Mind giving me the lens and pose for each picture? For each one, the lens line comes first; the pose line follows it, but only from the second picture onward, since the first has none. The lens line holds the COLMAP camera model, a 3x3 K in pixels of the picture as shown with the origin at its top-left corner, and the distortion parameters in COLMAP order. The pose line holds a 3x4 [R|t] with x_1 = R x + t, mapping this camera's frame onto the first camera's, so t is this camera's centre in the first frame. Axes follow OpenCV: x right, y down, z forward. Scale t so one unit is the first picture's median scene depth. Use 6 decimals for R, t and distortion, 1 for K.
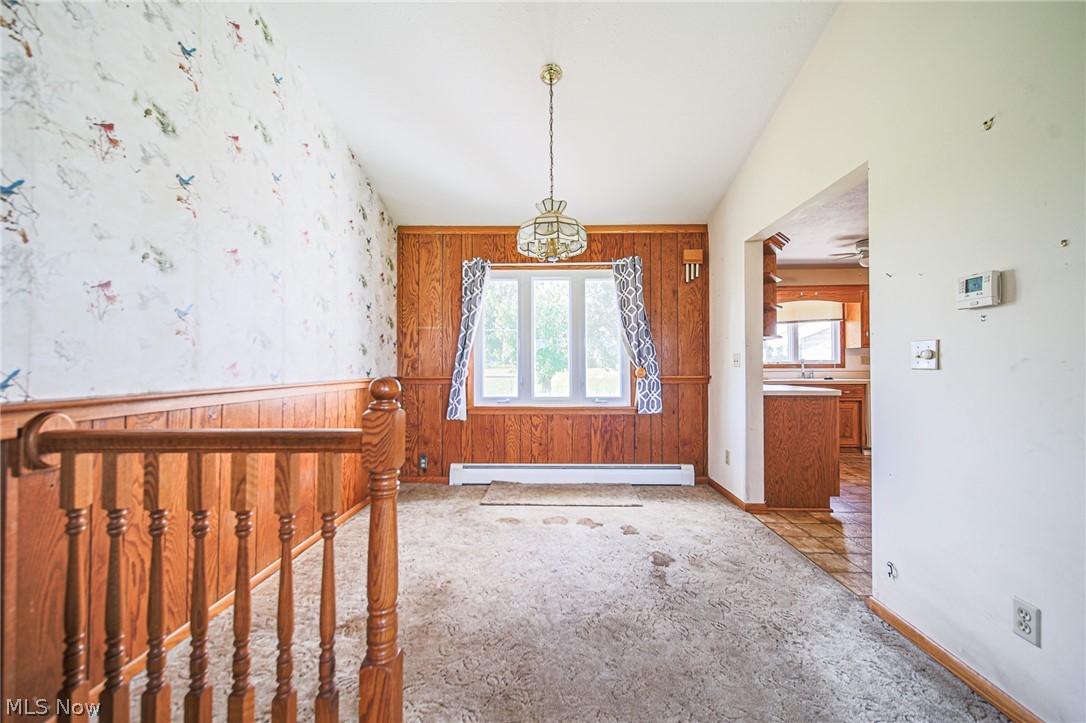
lens RADIAL K [[408.4, 0, 544.5], [0, 408.4, 361.3], [0, 0, 1]] dist [-0.002644, -0.000350]
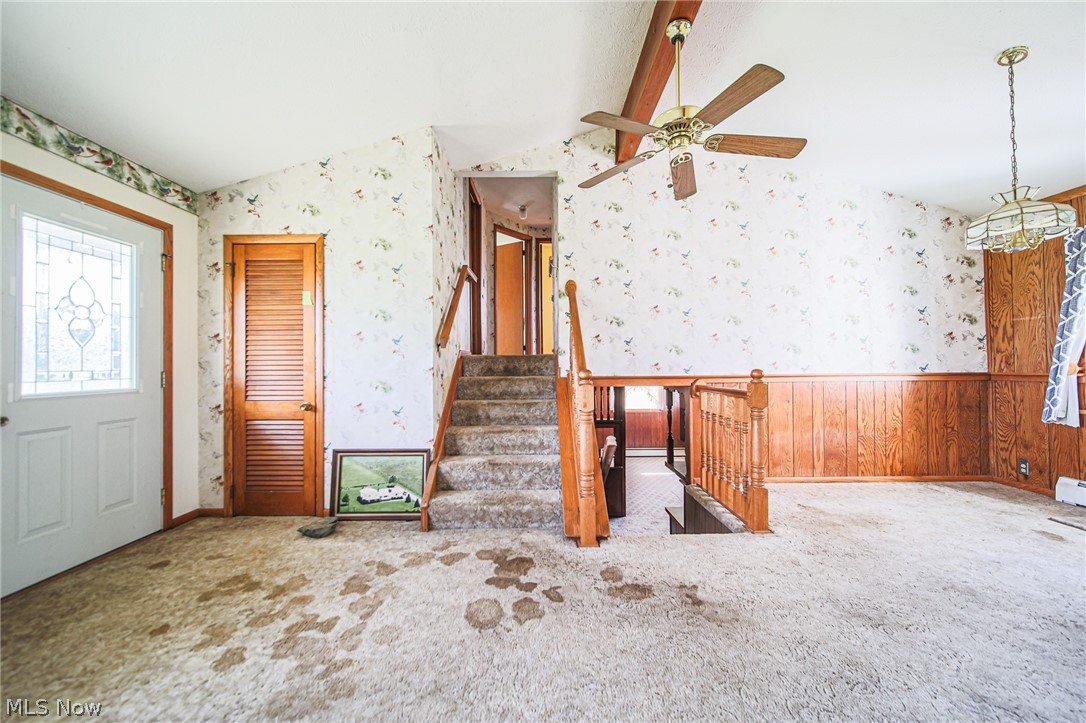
lens RADIAL K [[408.4, 0, 538.9], [0, 408.4, 359.4], [0, 0, 1]] dist [-0.002644, -0.000350]
pose [[0.023655, -0.011791, -0.999651, 0.584994], [0.021753, 0.999700, -0.011277, -0.005561], [0.999483, -0.021479, 0.023904, -0.093850]]
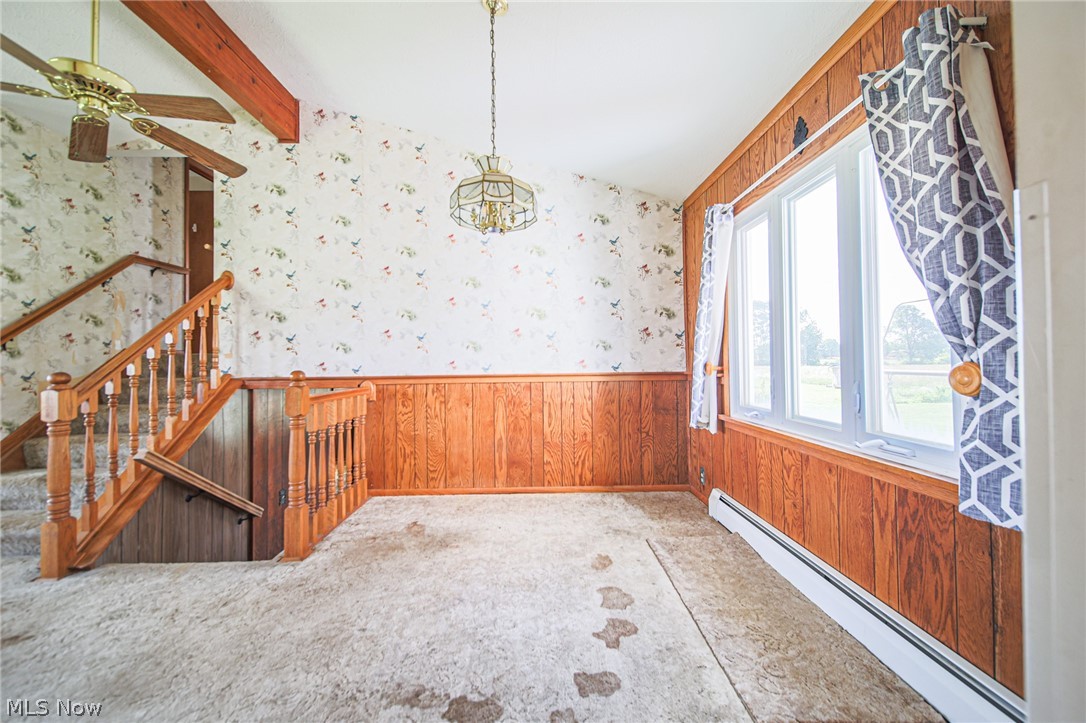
lens RADIAL K [[408.4, 0, 550.1], [0, 408.4, 354.6], [0, 0, 1]] dist [-0.002644, -0.000350]
pose [[0.041809, -0.013582, -0.999033, 0.516669], [0.025044, 0.999608, -0.012542, 0.004287], [0.998812, -0.024496, 0.042133, 0.664249]]
